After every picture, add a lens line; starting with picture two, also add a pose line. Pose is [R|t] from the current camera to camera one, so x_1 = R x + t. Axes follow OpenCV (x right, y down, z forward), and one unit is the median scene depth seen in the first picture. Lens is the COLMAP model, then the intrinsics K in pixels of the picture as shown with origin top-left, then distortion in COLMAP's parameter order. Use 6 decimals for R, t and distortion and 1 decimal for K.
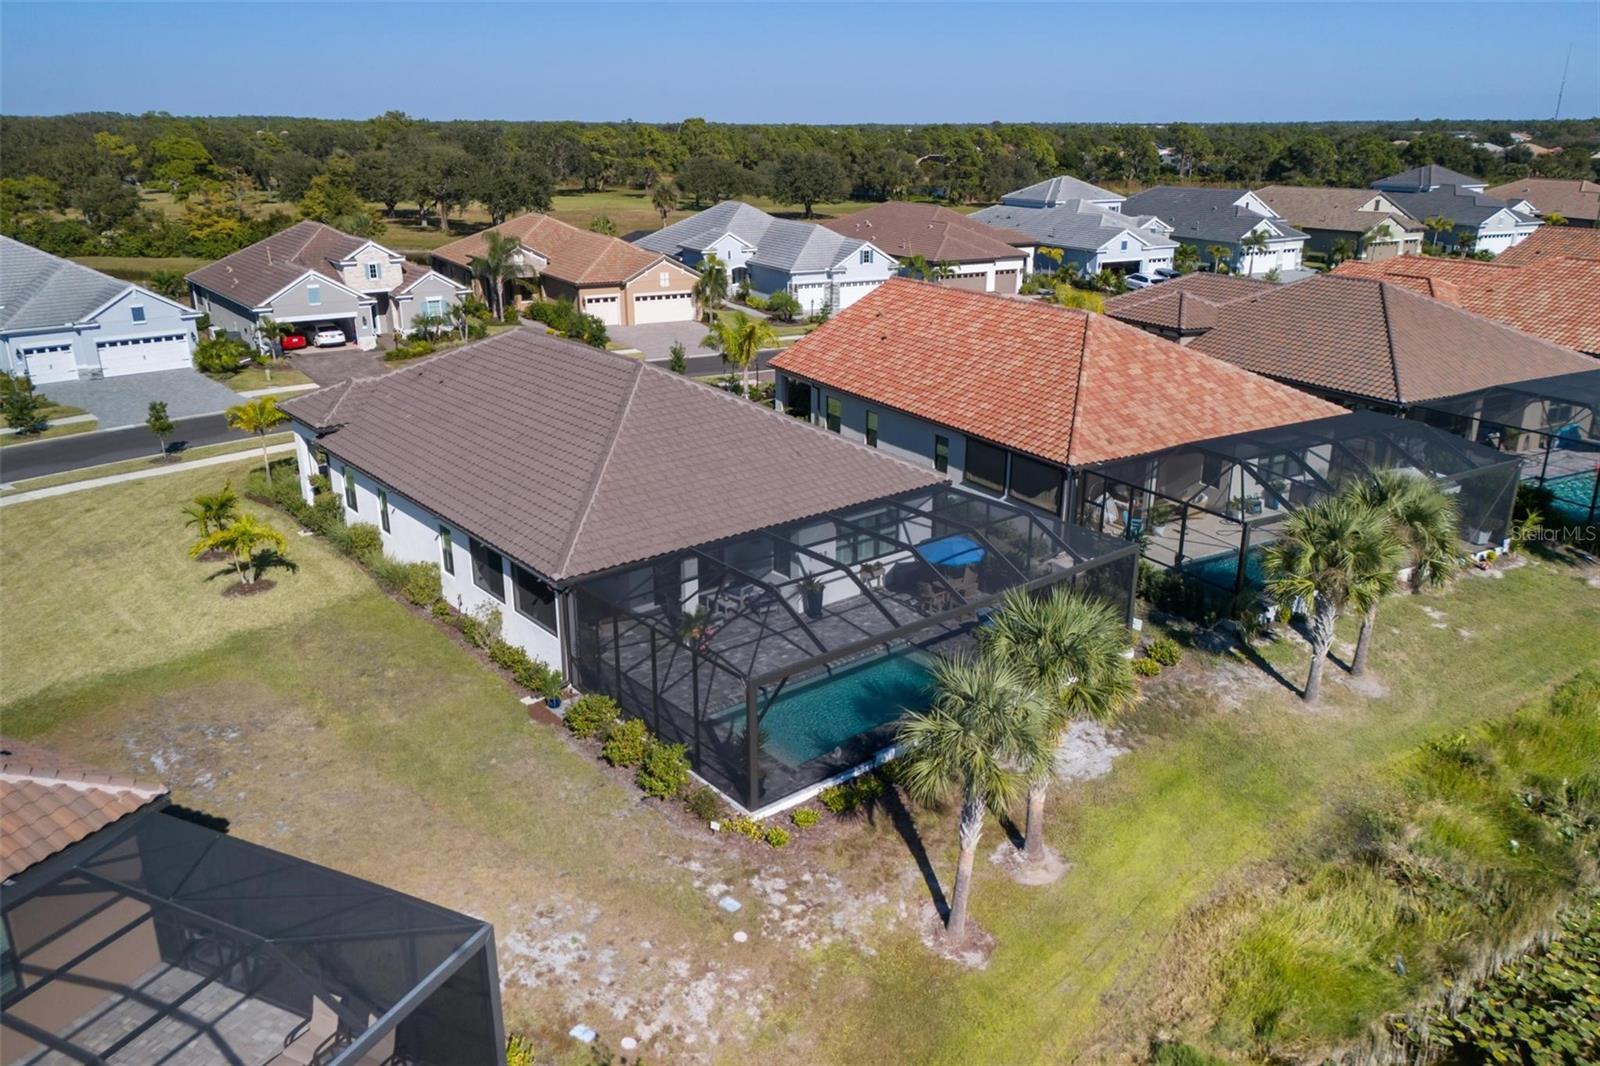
lens RADIAL K [[1169.2, 0, 807.7], [0, 1169.2, 541.9], [0, 0, 1]] dist [0.065351, -0.063836]
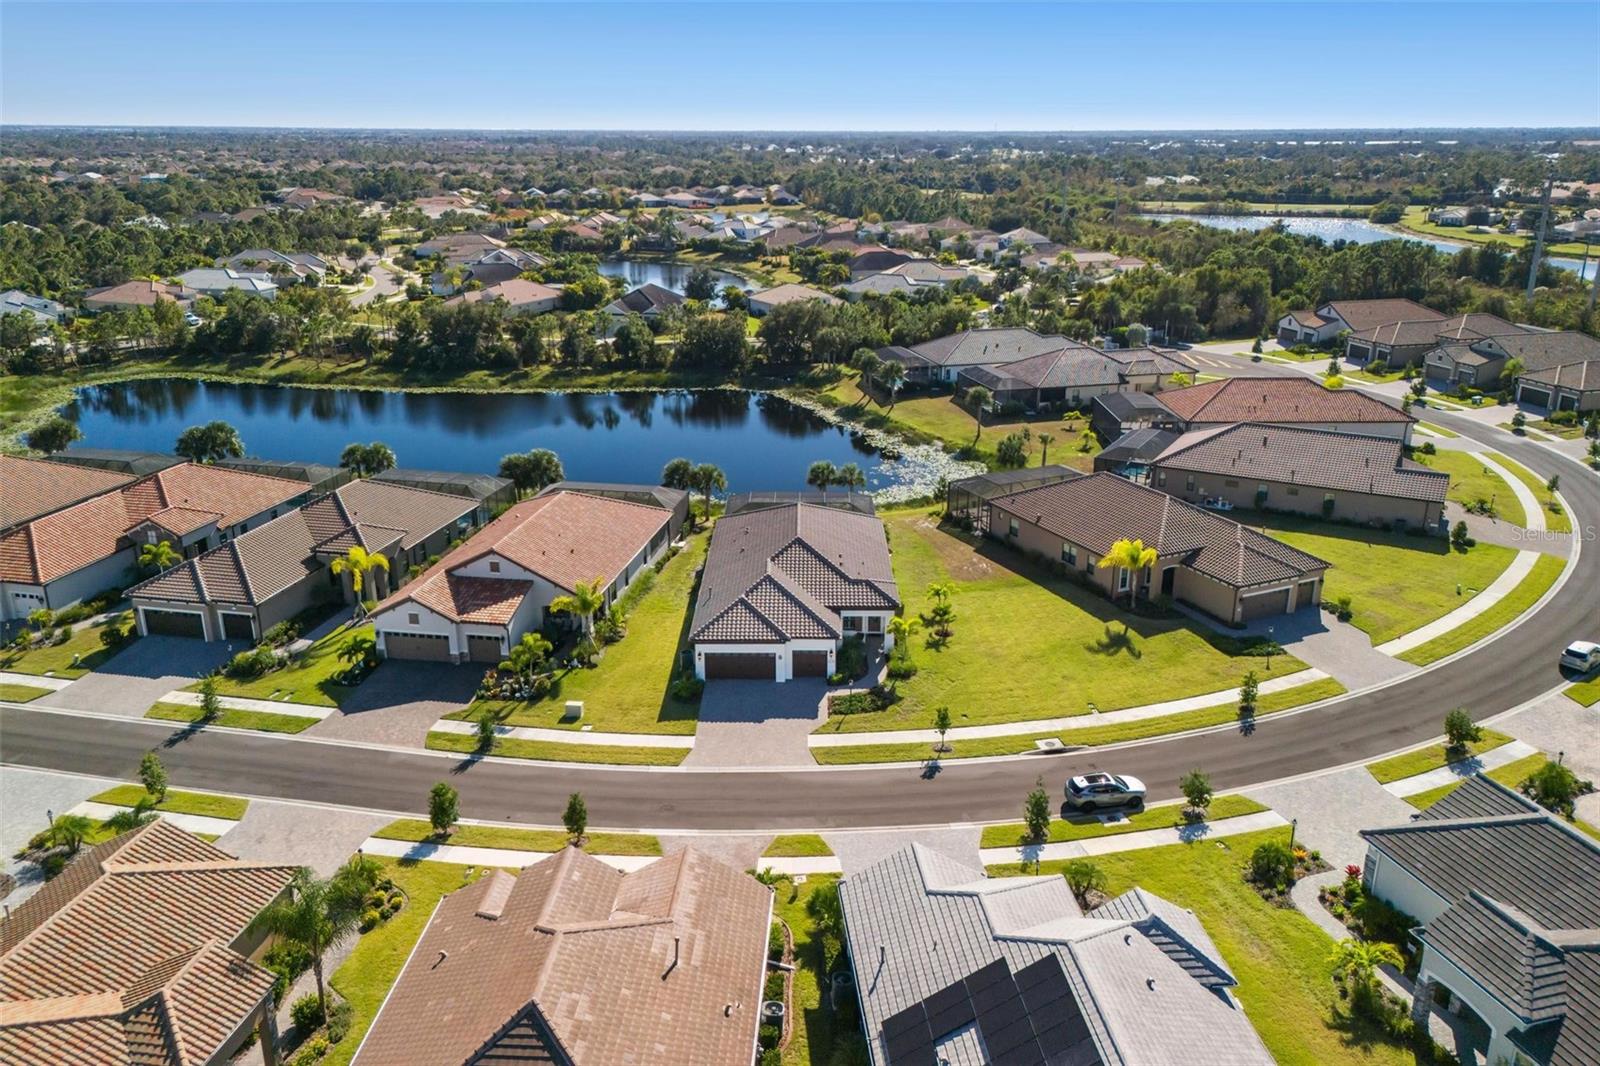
lens RADIAL K [[1178.0, 0, 808.3], [0, 1178.0, 532.5], [0, 0, 1]] dist [0.070903, -0.071037]
pose [[-0.769031, -0.205794, 0.605177, -0.905052], [0.211475, 0.811531, 0.544698, -0.785563], [-0.603216, 0.546870, -0.580572, 1.327116]]
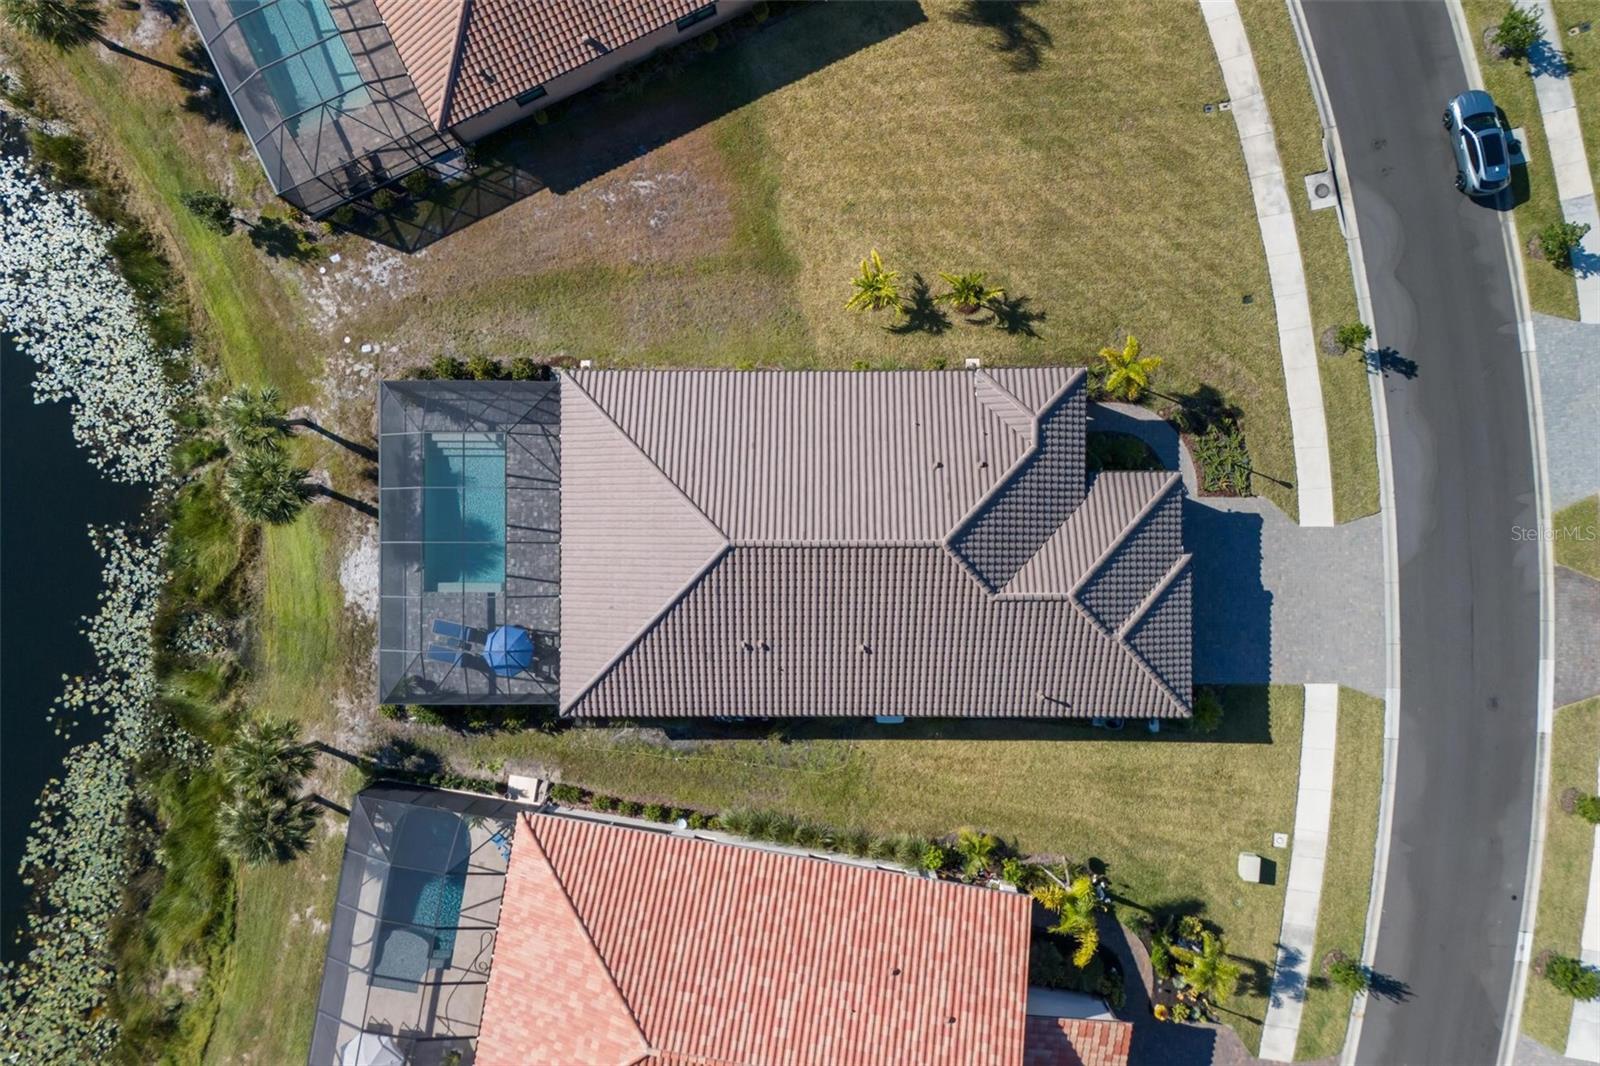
lens RADIAL K [[1169.2, 0, 807.7], [0, 1169.2, 541.9], [0, 0, 1]] dist [0.065351, -0.063836]
pose [[-0.639033, 0.769176, 0.002131, -0.106874], [-0.252030, -0.212003, 0.944212, -0.696888], [0.726717, 0.602846, 0.329332, 0.356042]]
